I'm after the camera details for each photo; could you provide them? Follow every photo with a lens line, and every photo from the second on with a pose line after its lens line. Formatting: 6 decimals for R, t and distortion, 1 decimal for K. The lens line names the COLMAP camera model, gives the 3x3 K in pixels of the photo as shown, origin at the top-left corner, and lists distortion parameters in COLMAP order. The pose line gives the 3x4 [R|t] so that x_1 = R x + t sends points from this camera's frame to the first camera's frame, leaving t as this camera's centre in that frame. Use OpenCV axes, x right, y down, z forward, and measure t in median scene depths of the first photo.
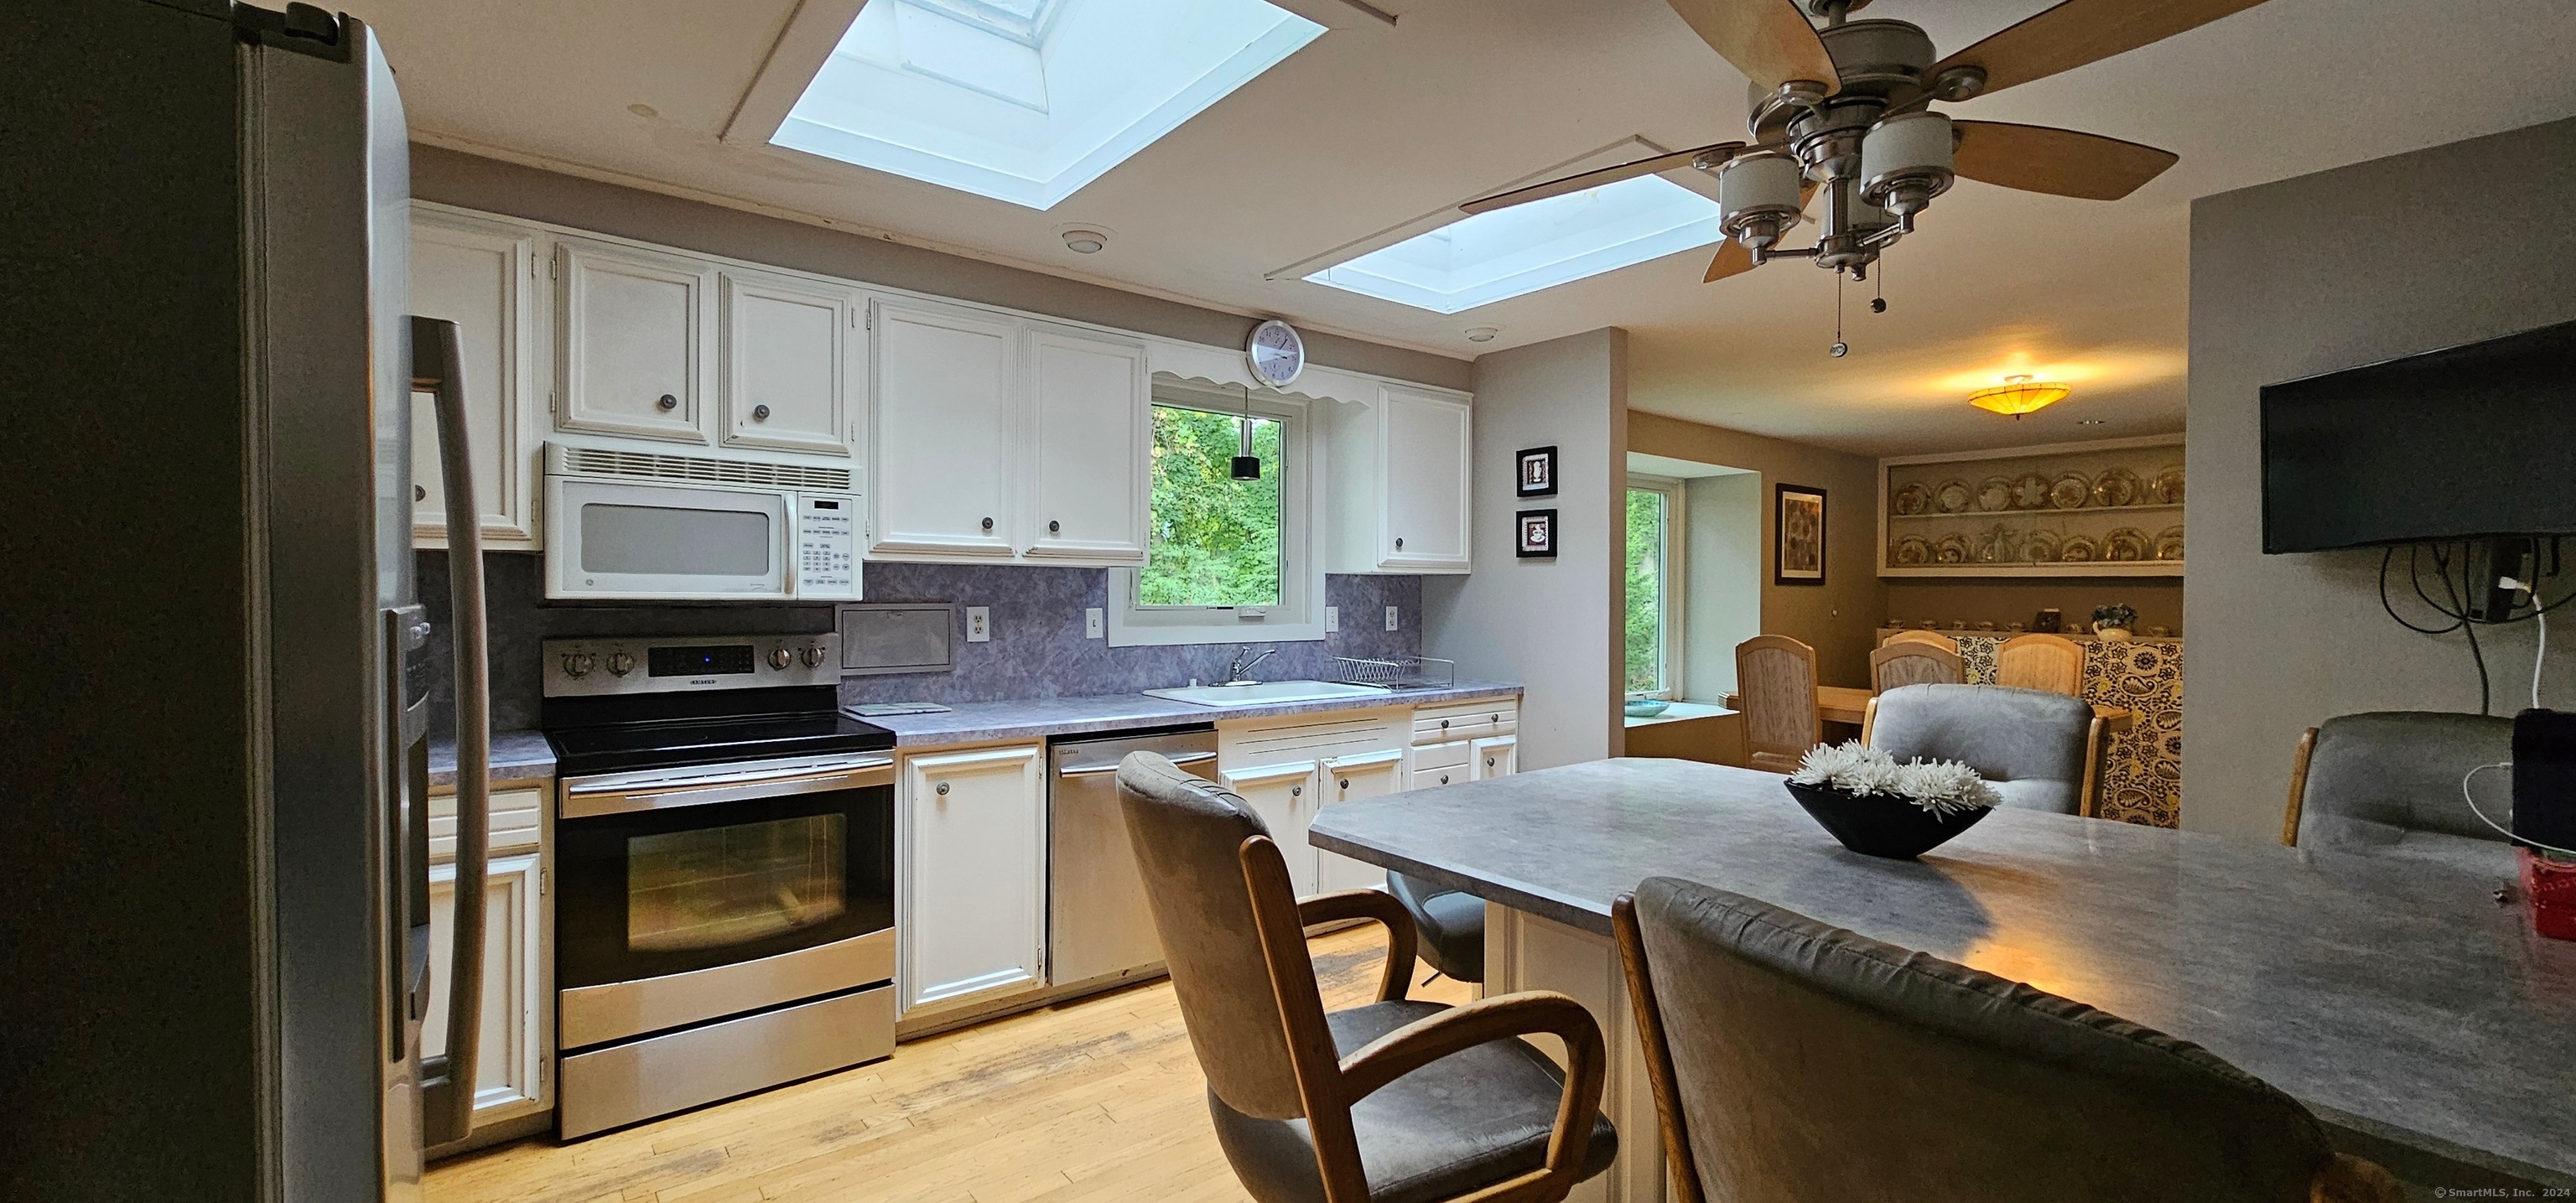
lens RADIAL K [[1043.0, 0, 1316.7], [0, 1043.0, 605.9], [0, 0, 1]] dist [0.000142, -0.000491]
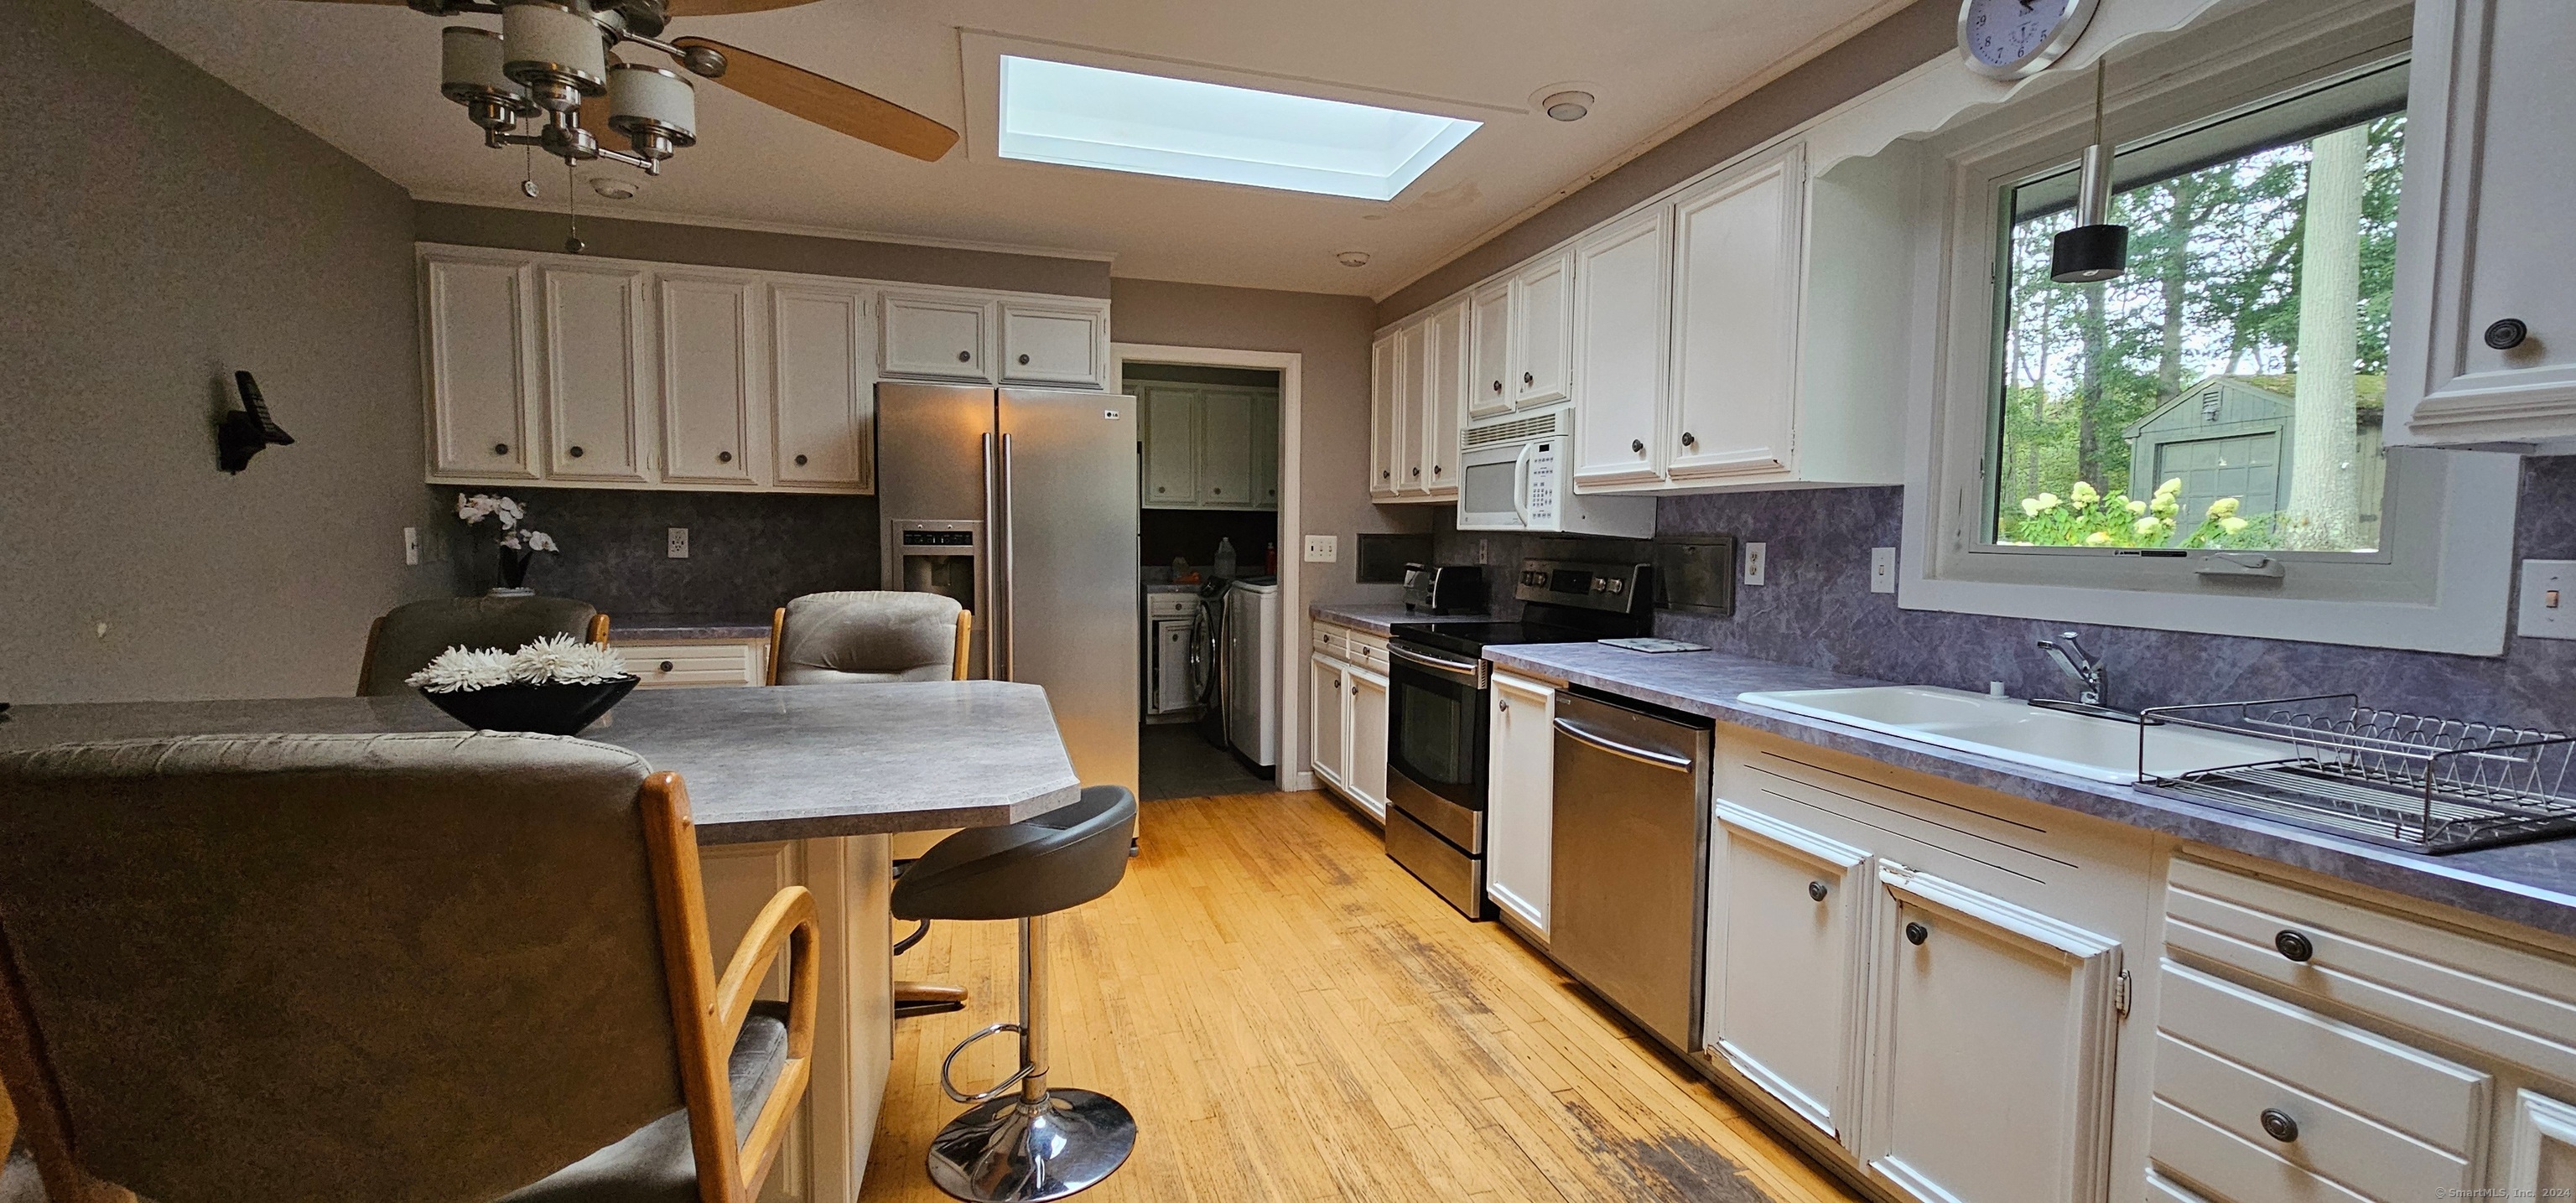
lens RADIAL K [[1043.0, 0, 1316.7], [0, 1043.0, 605.9], [0, 0, 1]] dist [0.000142, -0.000491]
pose [[-0.357020, 0.053041, -0.932589, 0.579415], [-0.027065, 0.997380, 0.067087, 0.005023], [0.933704, 0.049192, -0.354649, 0.983183]]
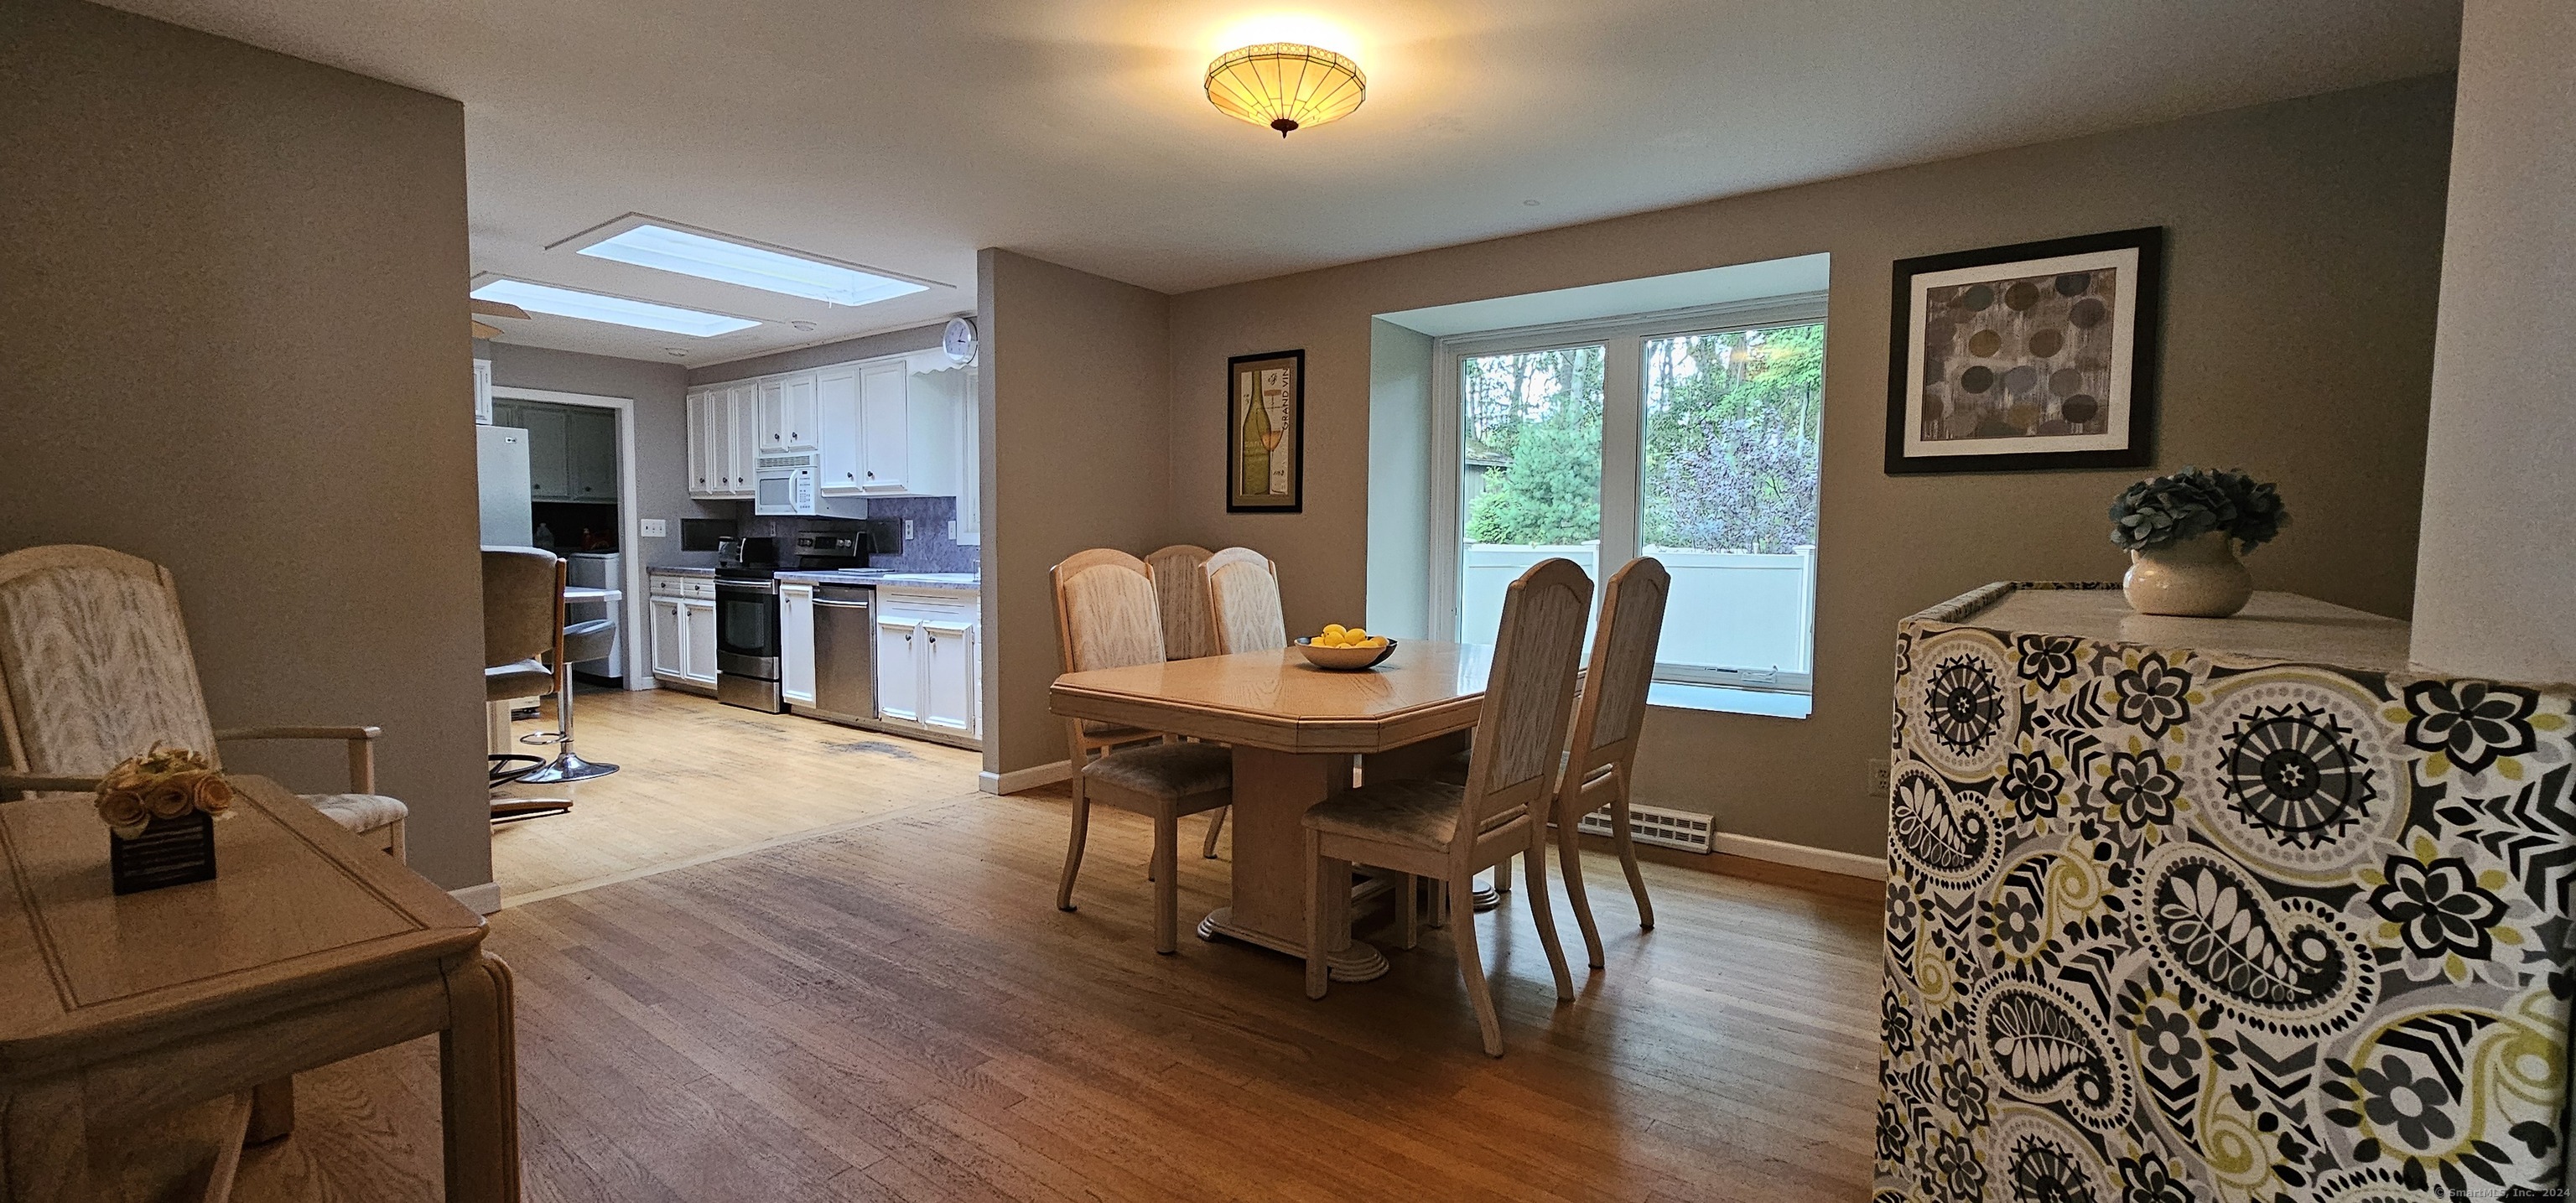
lens RADIAL K [[1043.0, 0, 1316.7], [0, 1043.0, 605.9], [0, 0, 1]] dist [0.000142, -0.000491]
pose [[0.269551, 0.055359, -0.961394, 1.663645], [-0.019685, 0.998454, 0.051974, 0.042776], [0.962785, 0.004915, 0.270224, 1.211166]]
